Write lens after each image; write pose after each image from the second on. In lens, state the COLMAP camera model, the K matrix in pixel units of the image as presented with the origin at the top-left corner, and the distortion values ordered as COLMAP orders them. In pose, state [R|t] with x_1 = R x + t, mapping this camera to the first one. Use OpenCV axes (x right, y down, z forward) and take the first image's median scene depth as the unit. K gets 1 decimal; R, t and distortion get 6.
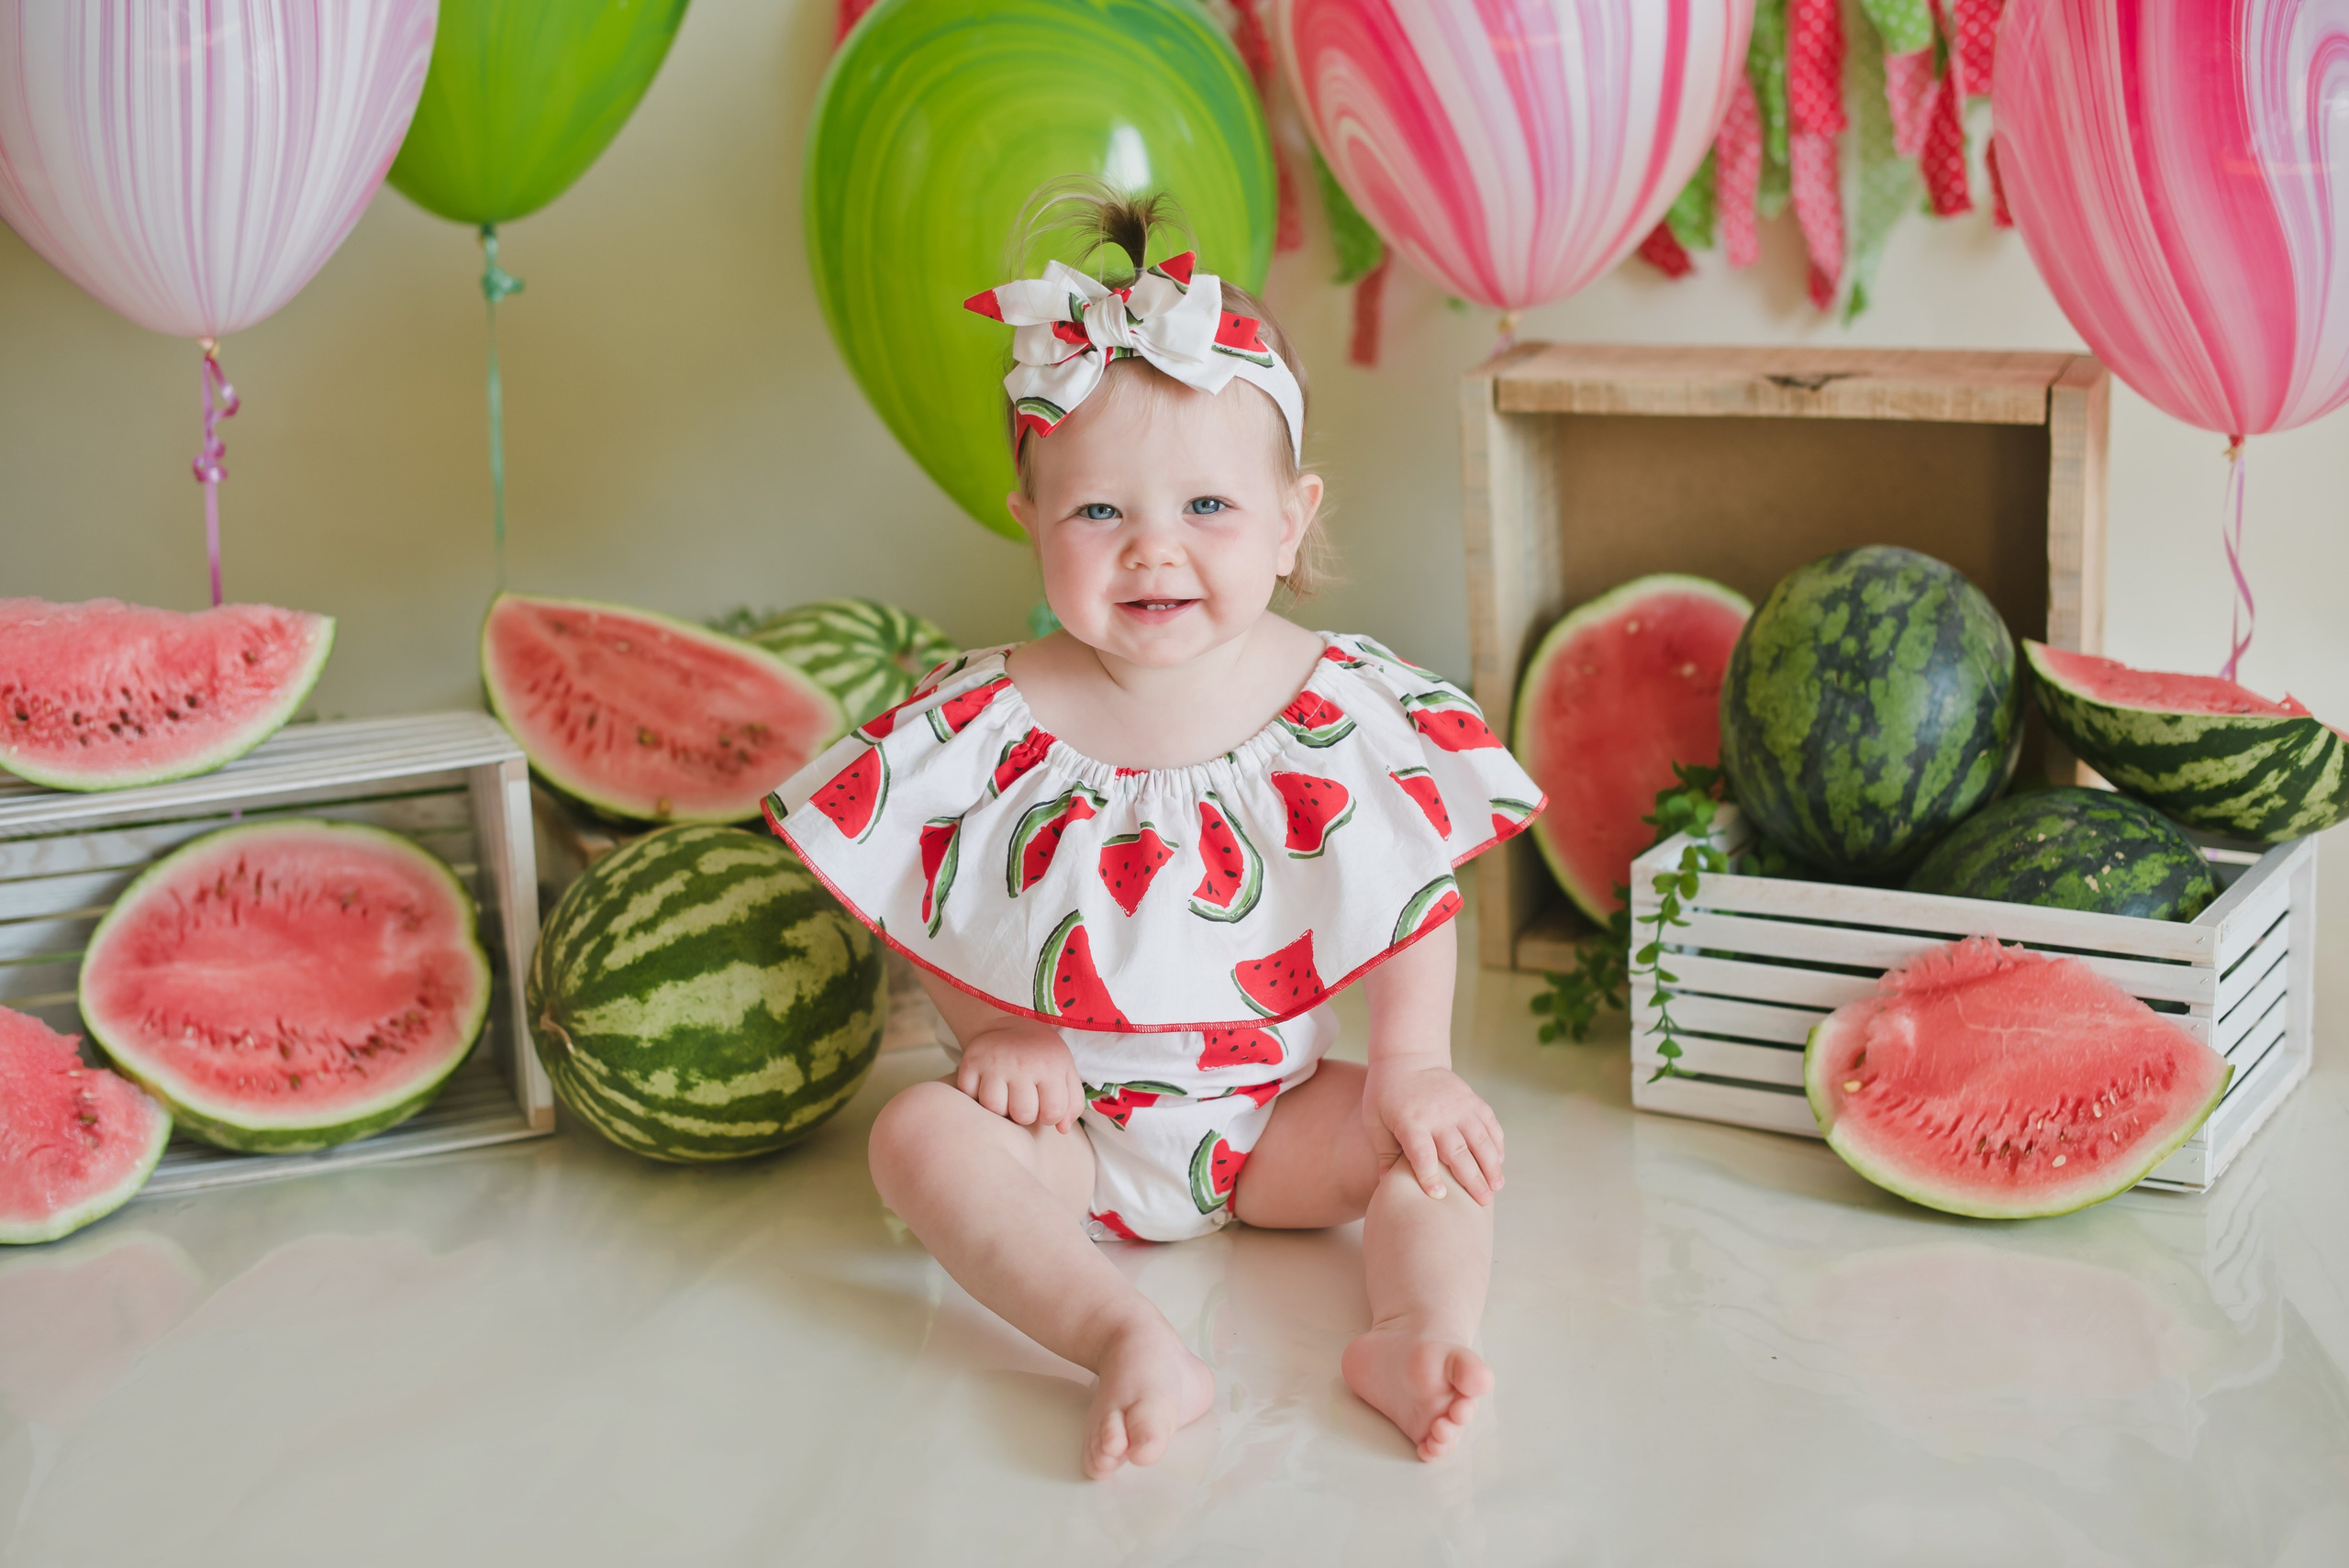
lens RADIAL K [[3297.5, 0, 1175.5], [0, 3297.5, 799.8], [0, 0, 1]] dist [-0.139521, 0.000000]
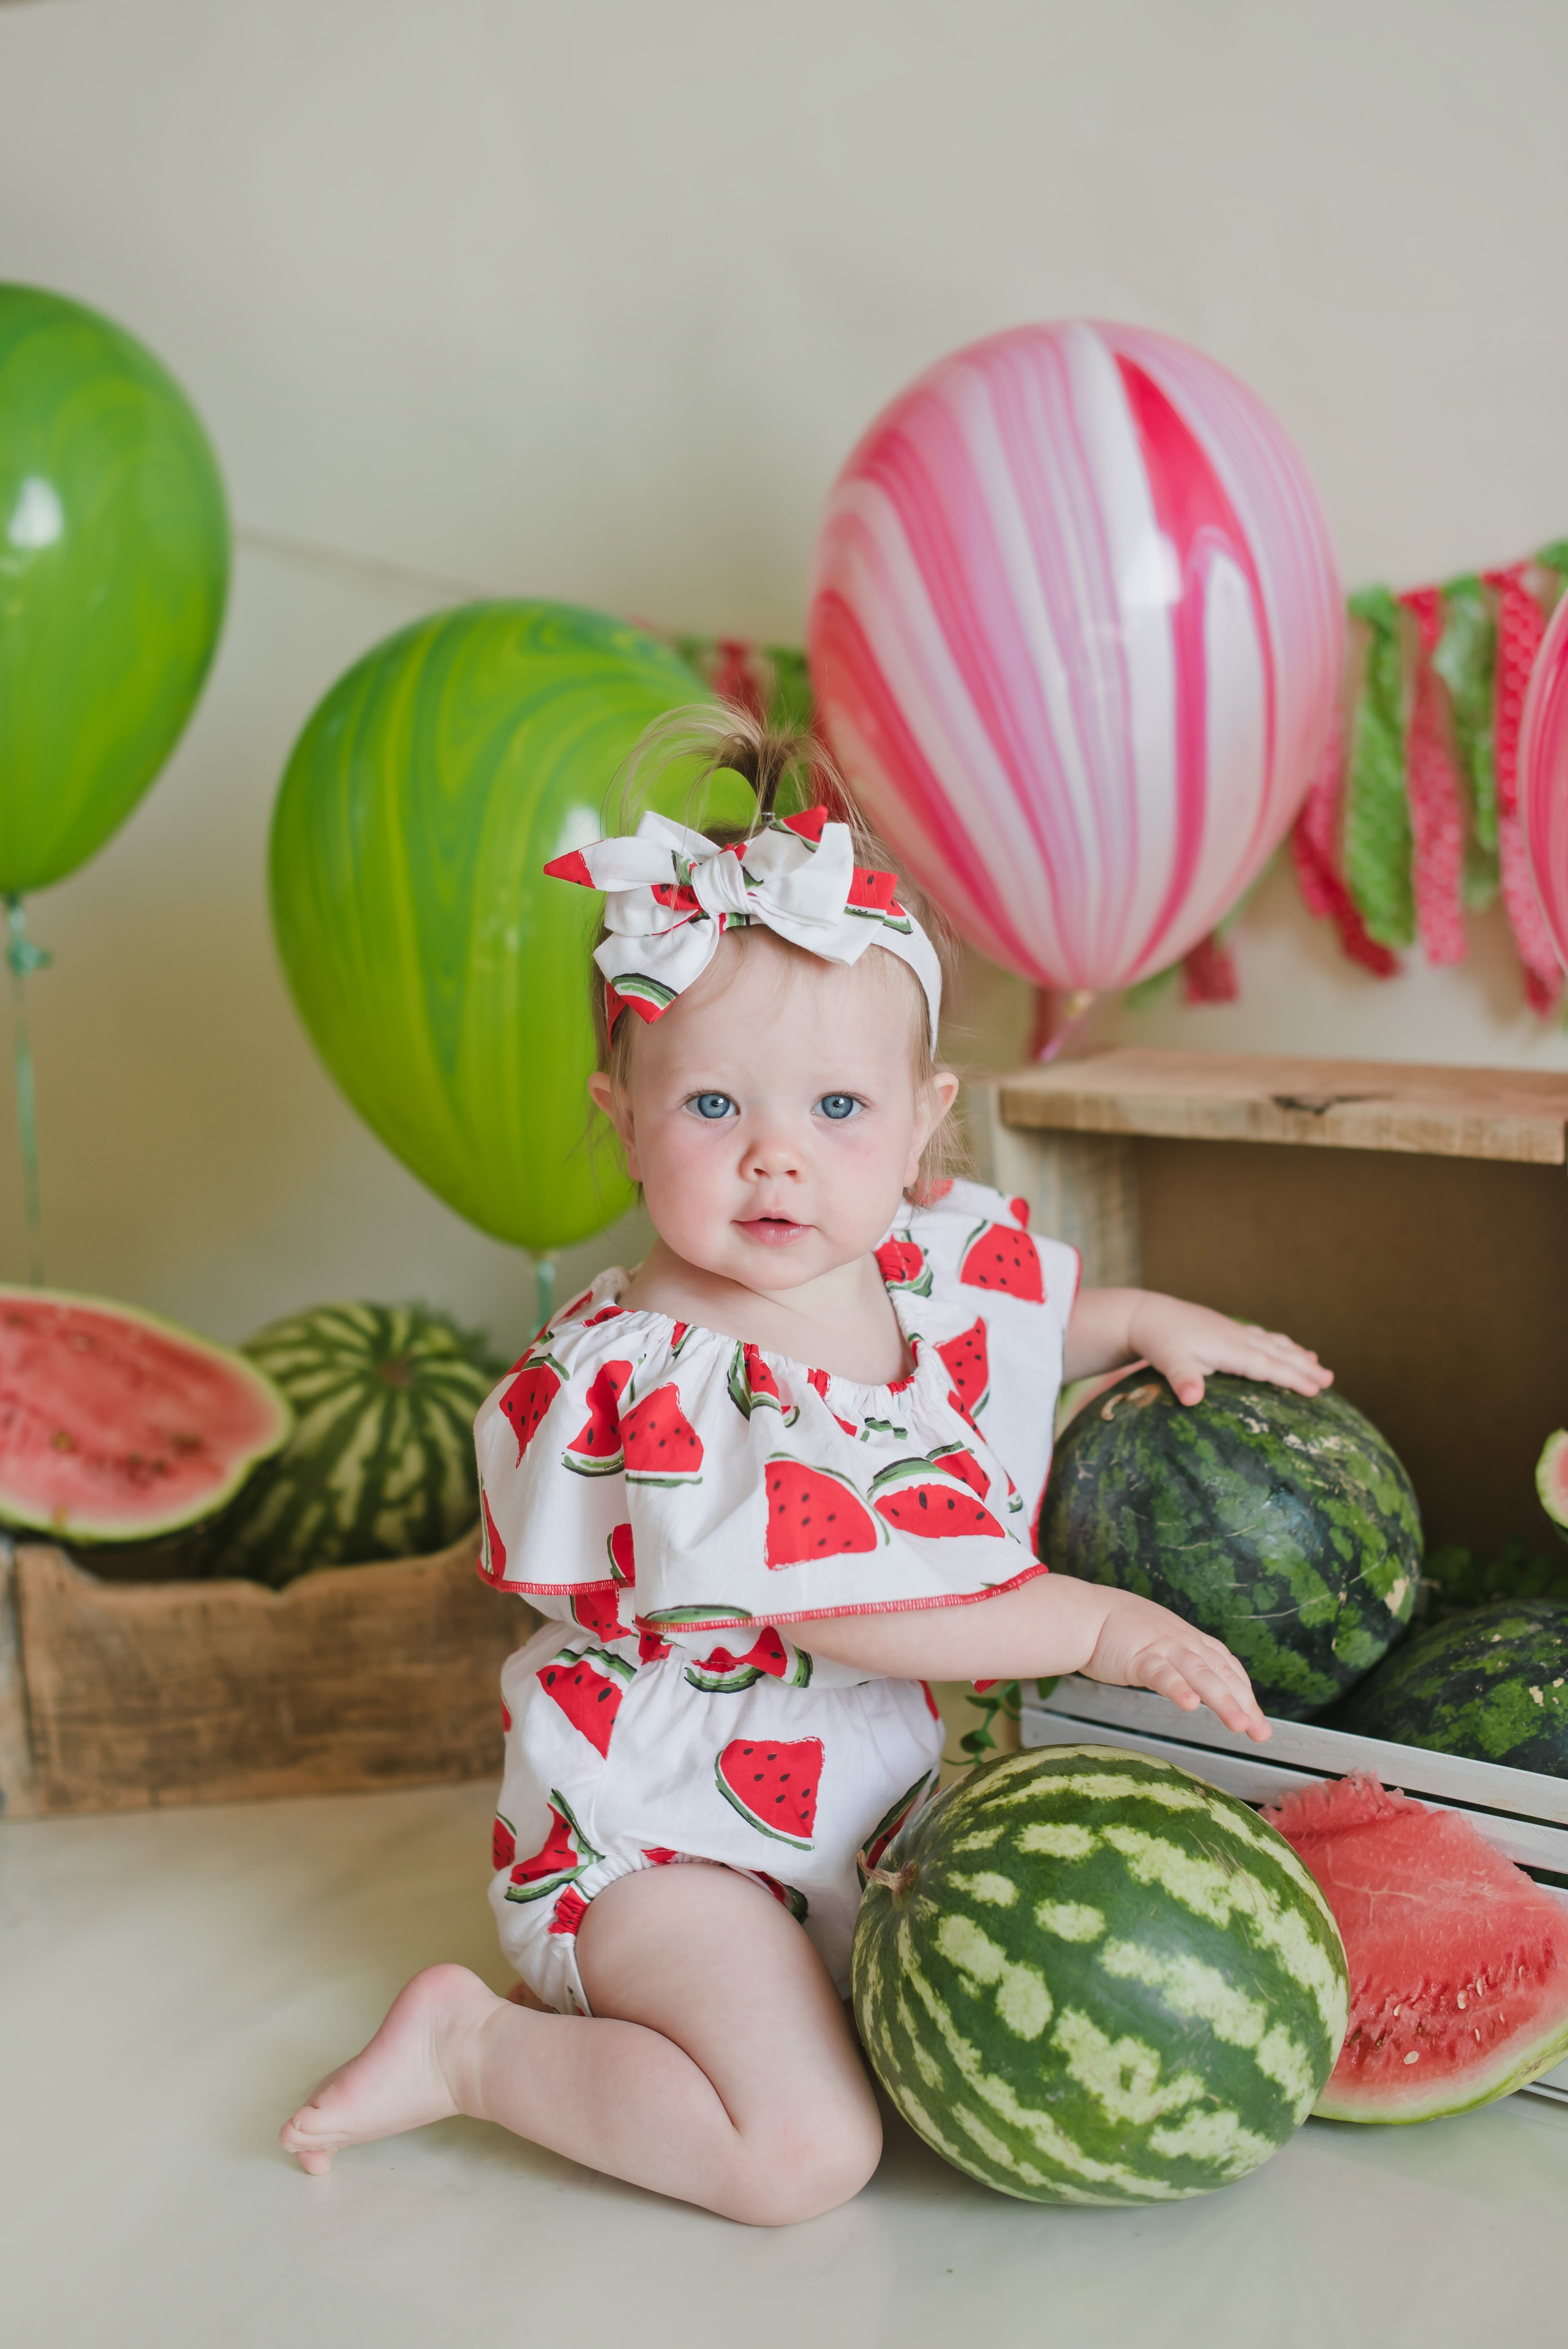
lens RADIAL K [[3297.6, 0, 795.9], [0, 3297.6, 1198.1], [0, 0, 1]] dist [-0.139521, 0.000000]
pose [[0.972461, 0.037006, -0.230111, 0.277237], [-0.054310, 0.996115, -0.069320, -0.037730], [0.226652, 0.079908, 0.970692, 0.133966]]
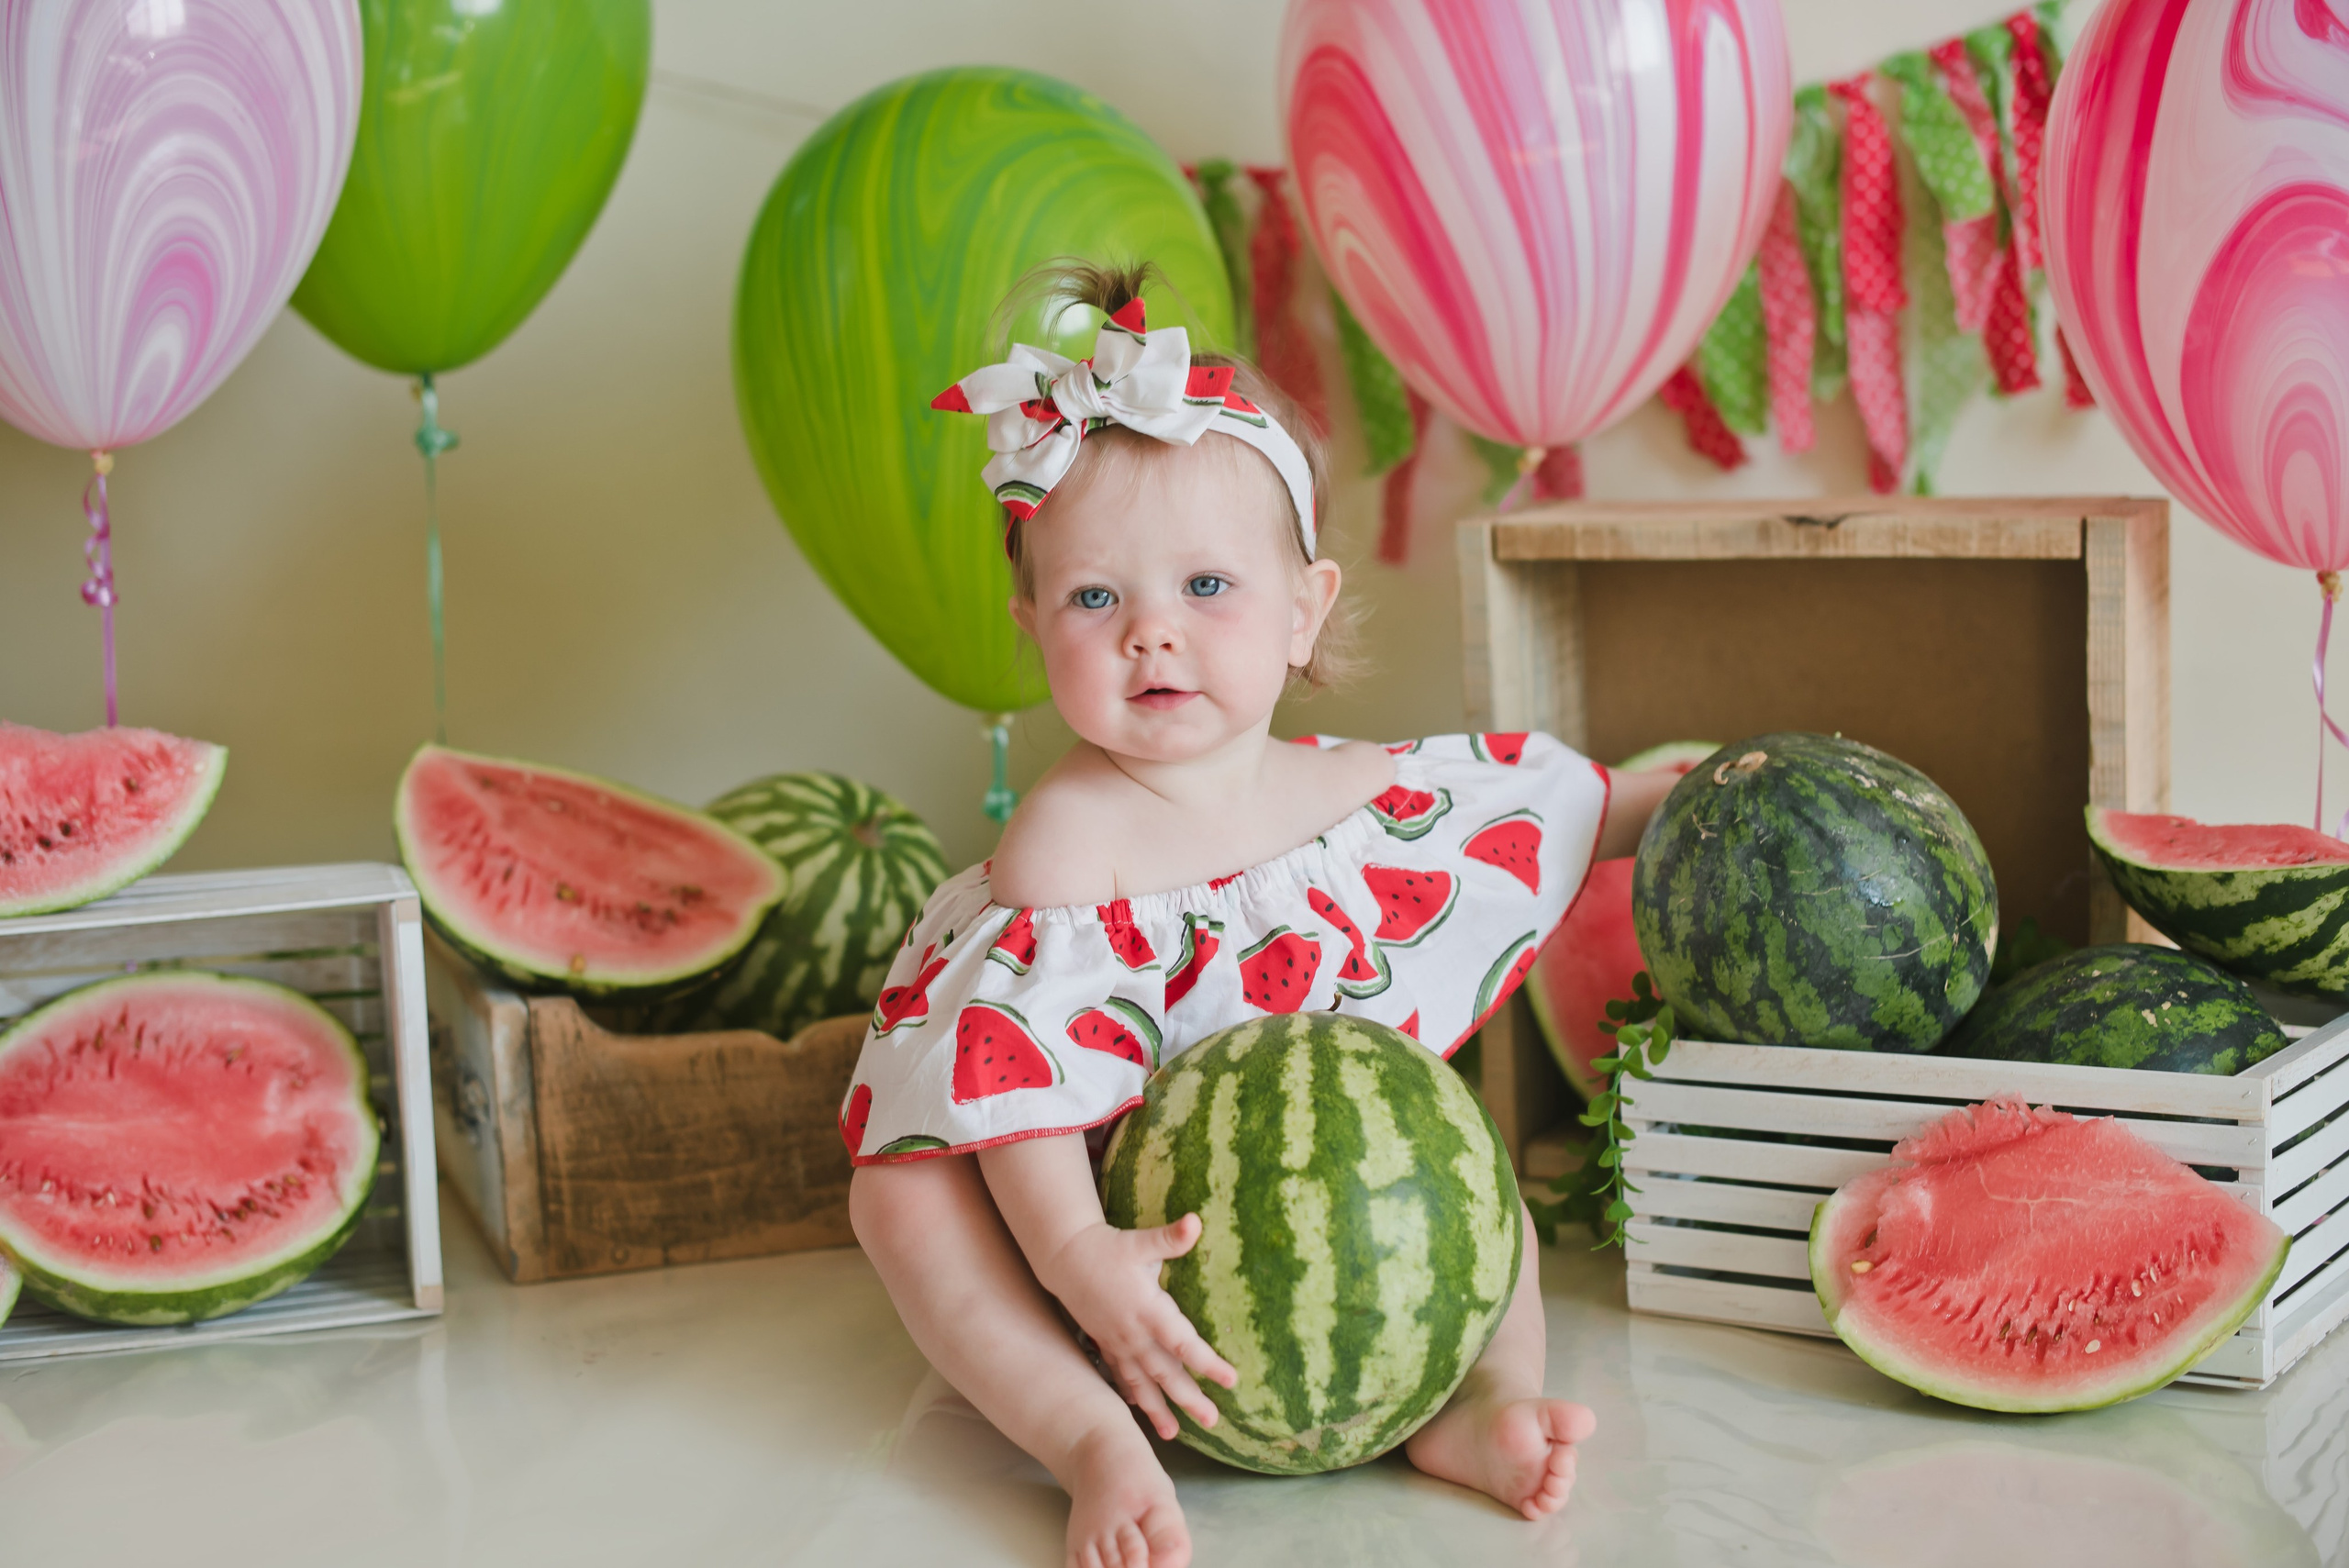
lens RADIAL K [[3297.5, 0, 1183.2], [0, 3297.5, 799.6], [0, 0, 1]] dist [-0.139521, 0.000000]
pose [[0.998211, 0.007676, -0.059294, 0.071887], [-0.014783, 0.992619, -0.120368, 0.067863], [0.057932, 0.121029, 0.990957, 0.095732]]
